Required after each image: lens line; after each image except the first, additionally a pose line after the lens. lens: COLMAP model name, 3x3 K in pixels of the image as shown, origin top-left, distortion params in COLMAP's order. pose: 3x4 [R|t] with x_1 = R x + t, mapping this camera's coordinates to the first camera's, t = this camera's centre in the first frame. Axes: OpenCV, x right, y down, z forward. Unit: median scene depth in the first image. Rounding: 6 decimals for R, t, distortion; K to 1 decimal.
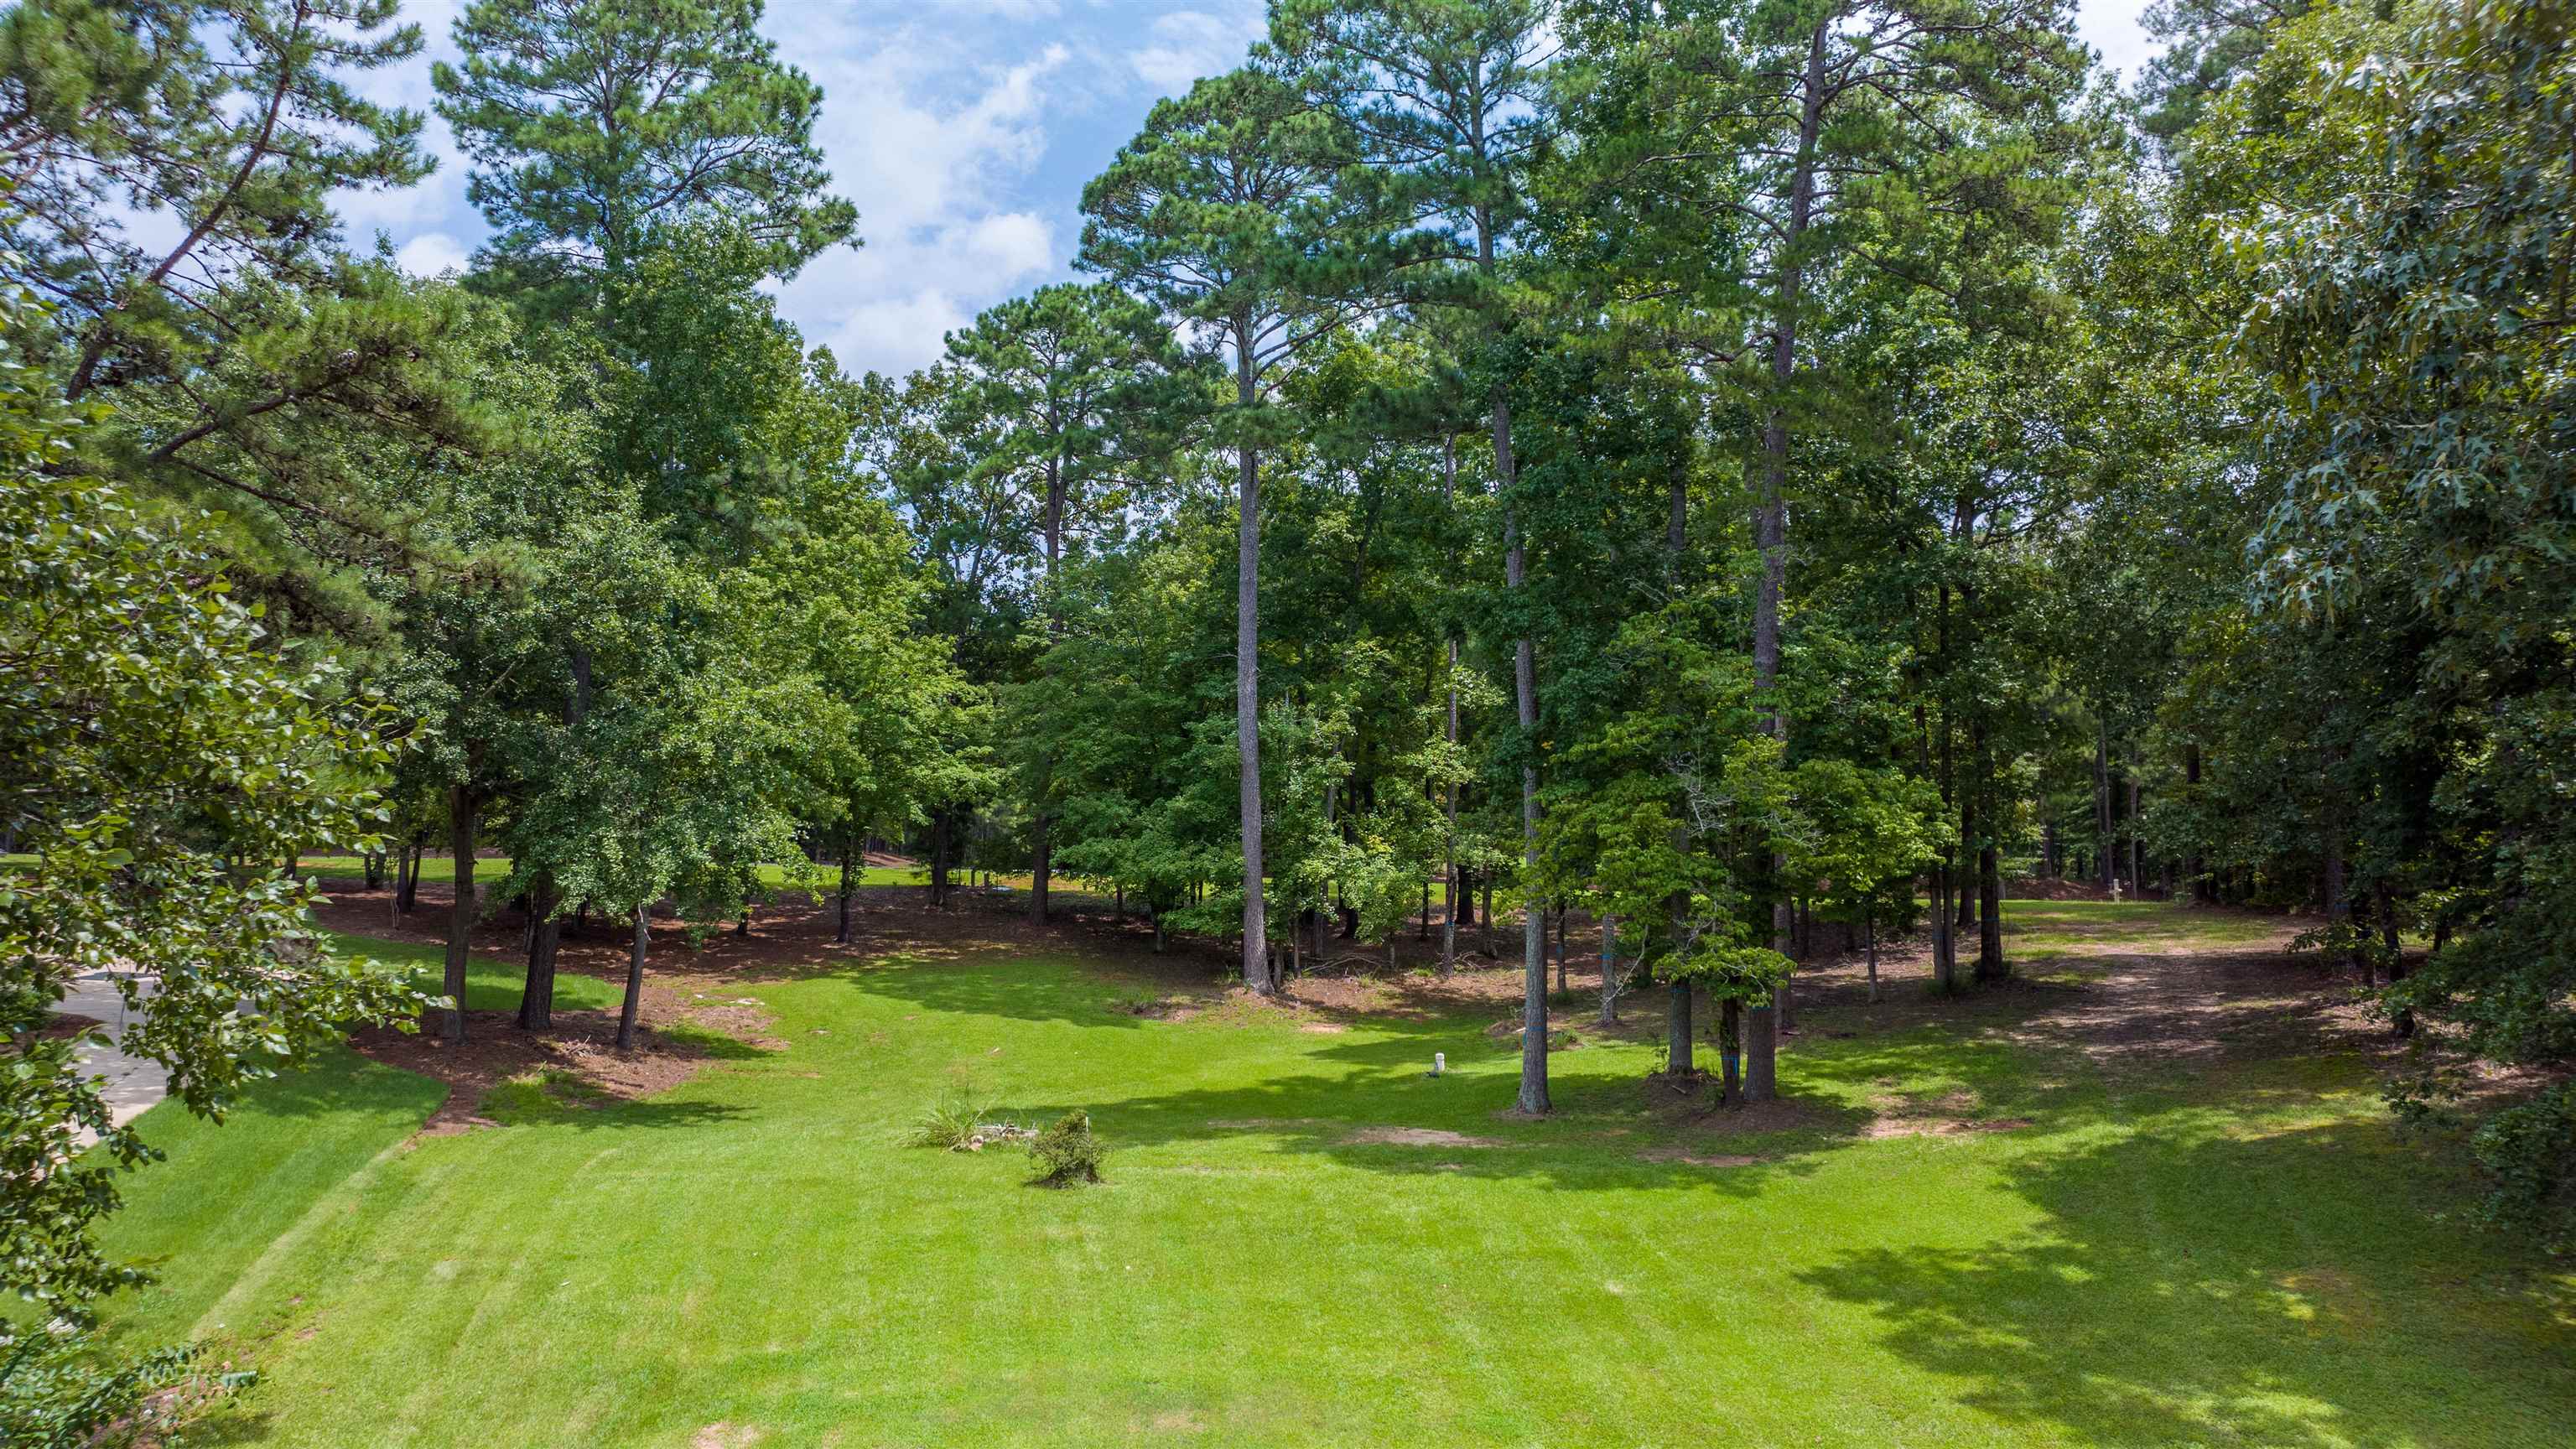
lens RADIAL K [[1845.0, 0, 1288.0], [0, 1845.0, 724.5], [0, 0, 1]] dist [-0.004359, 0.001369]
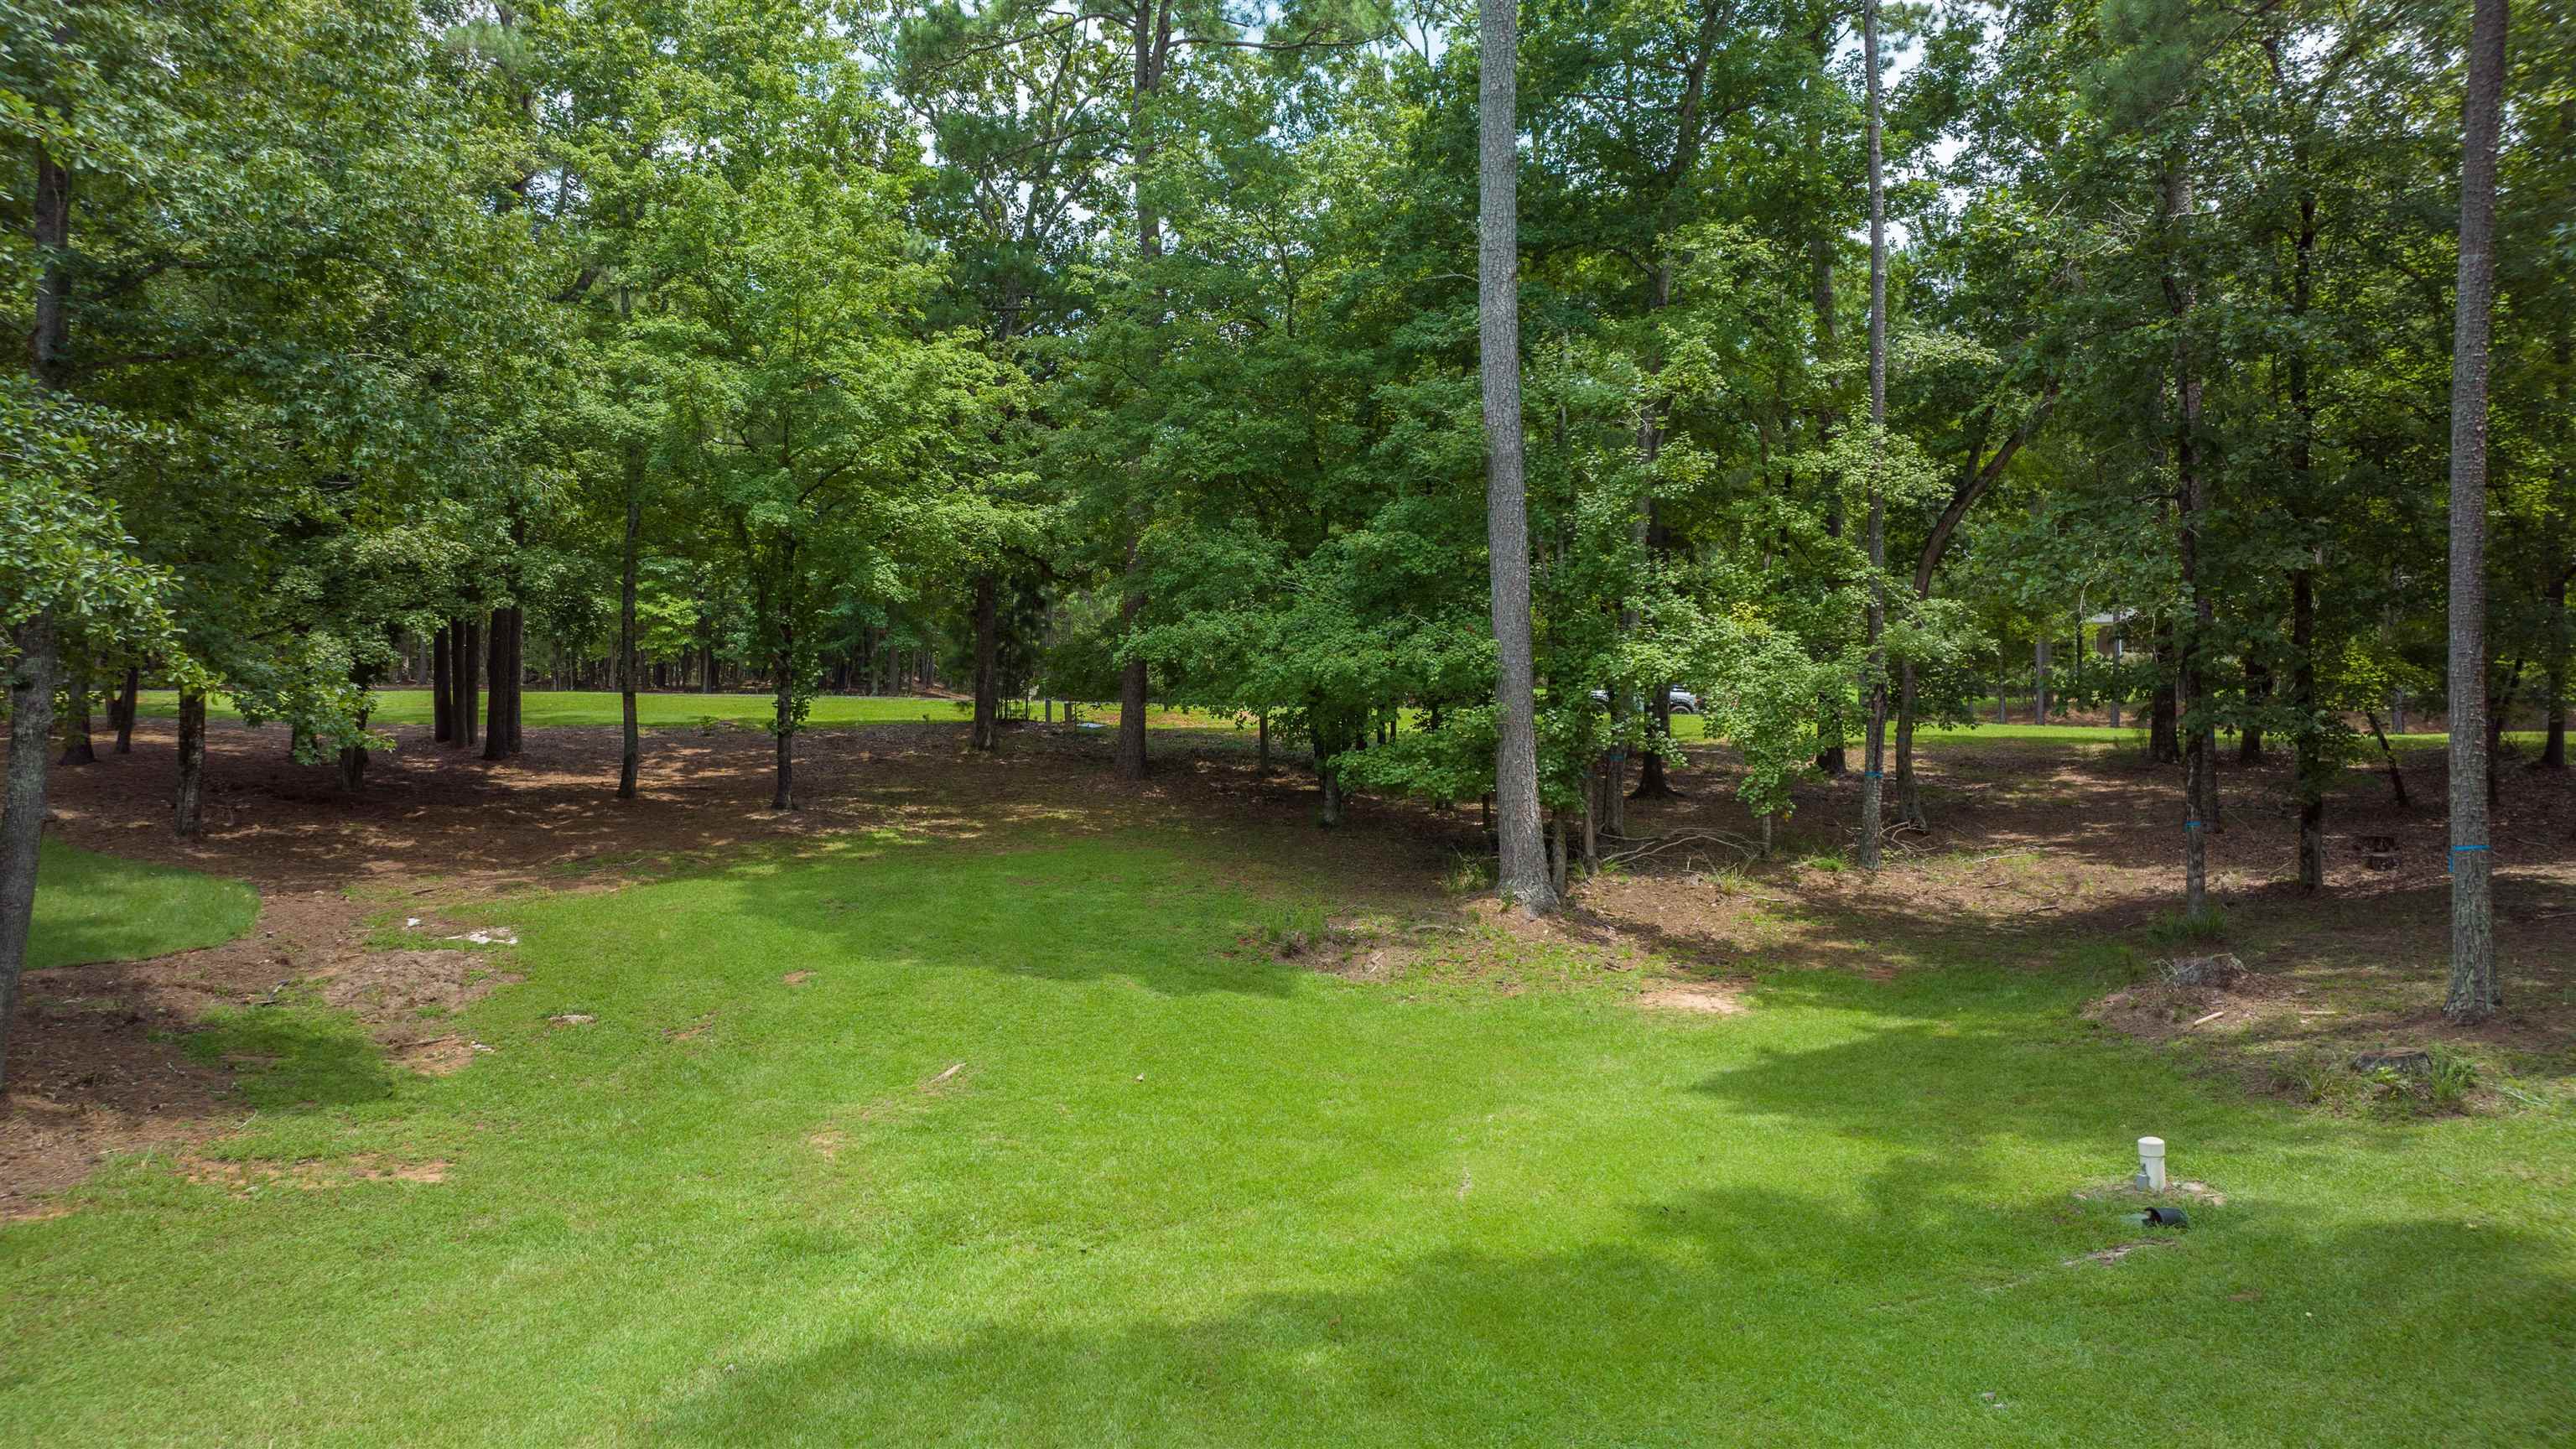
lens RADIAL K [[1845.0, 0, 1288.0], [0, 1845.0, 724.5], [0, 0, 1]] dist [-0.004359, 0.001369]
pose [[0.995999, -0.008182, -0.088990, -0.035273], [0.014988, 0.996989, 0.076075, 0.054349], [0.088100, -0.077105, 0.993123, 0.484388]]
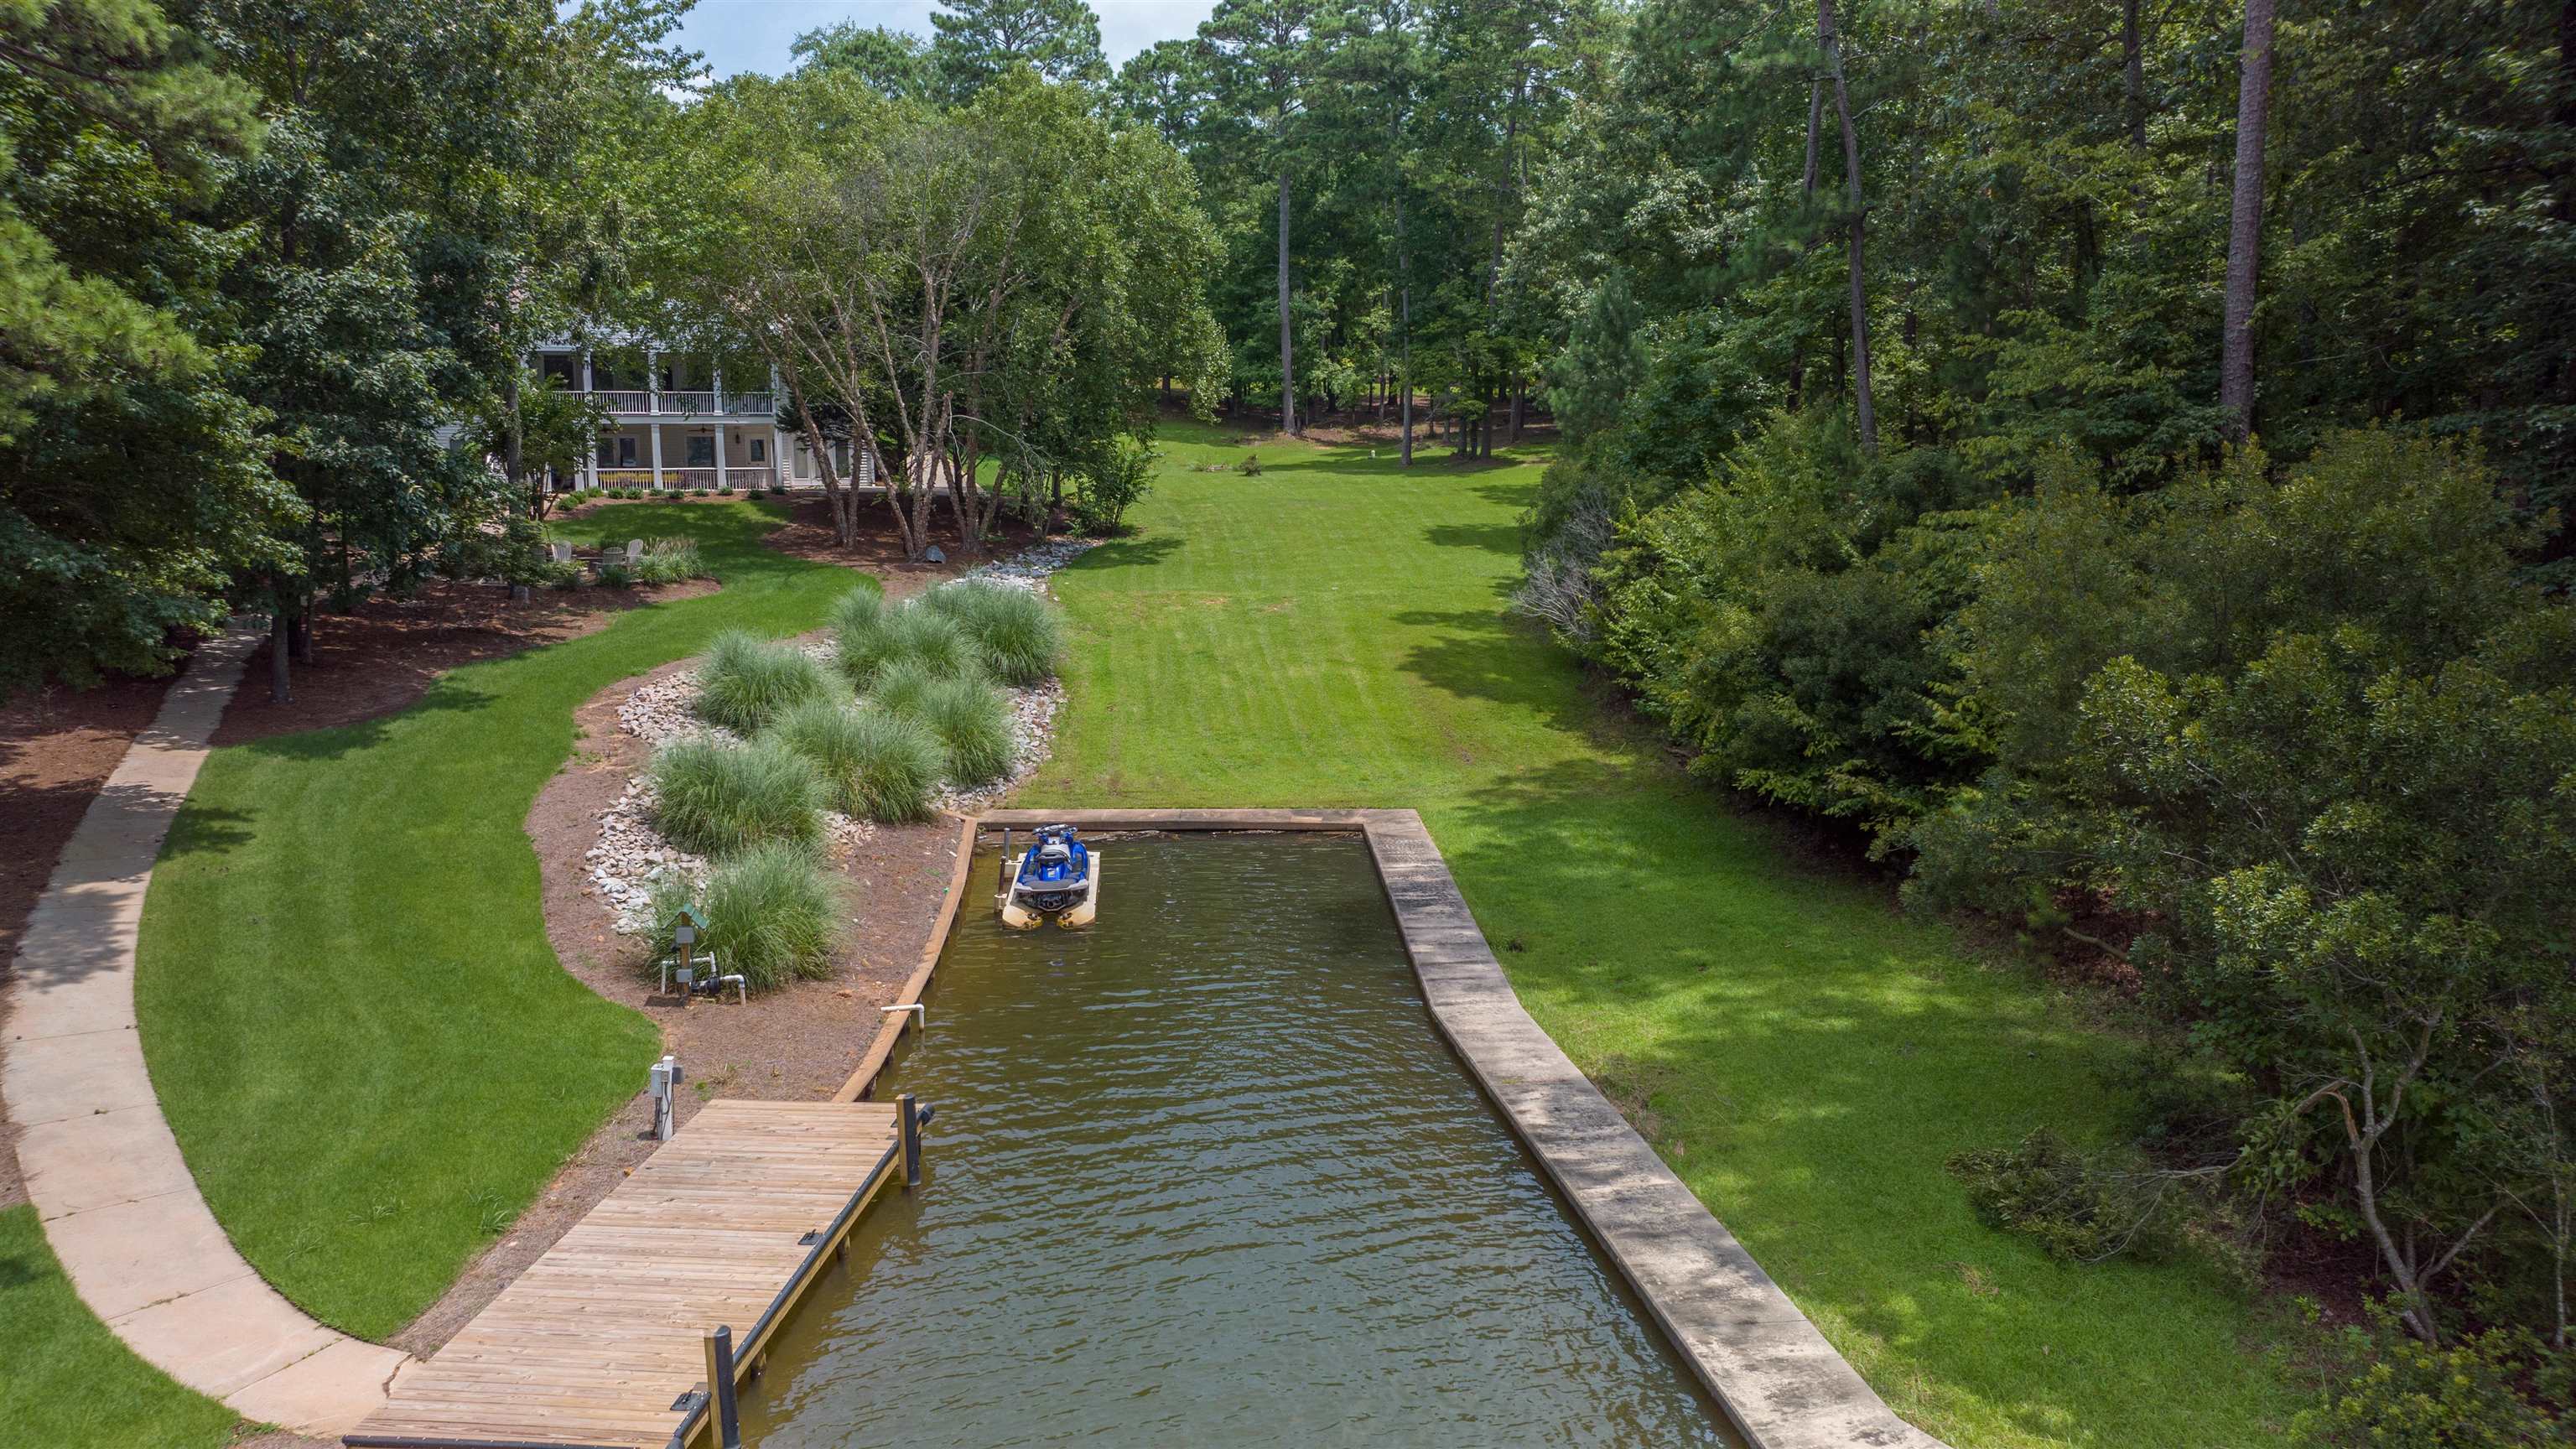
lens RADIAL K [[1845.0, 0, 1288.0], [0, 1845.0, 724.5], [0, 0, 1]] dist [-0.004359, 0.001369]
pose [[0.999713, -0.007198, 0.022832, -0.067187], [0.000949, 0.964886, 0.262666, -0.086285], [-0.023921, -0.262569, 0.964617, -1.089502]]
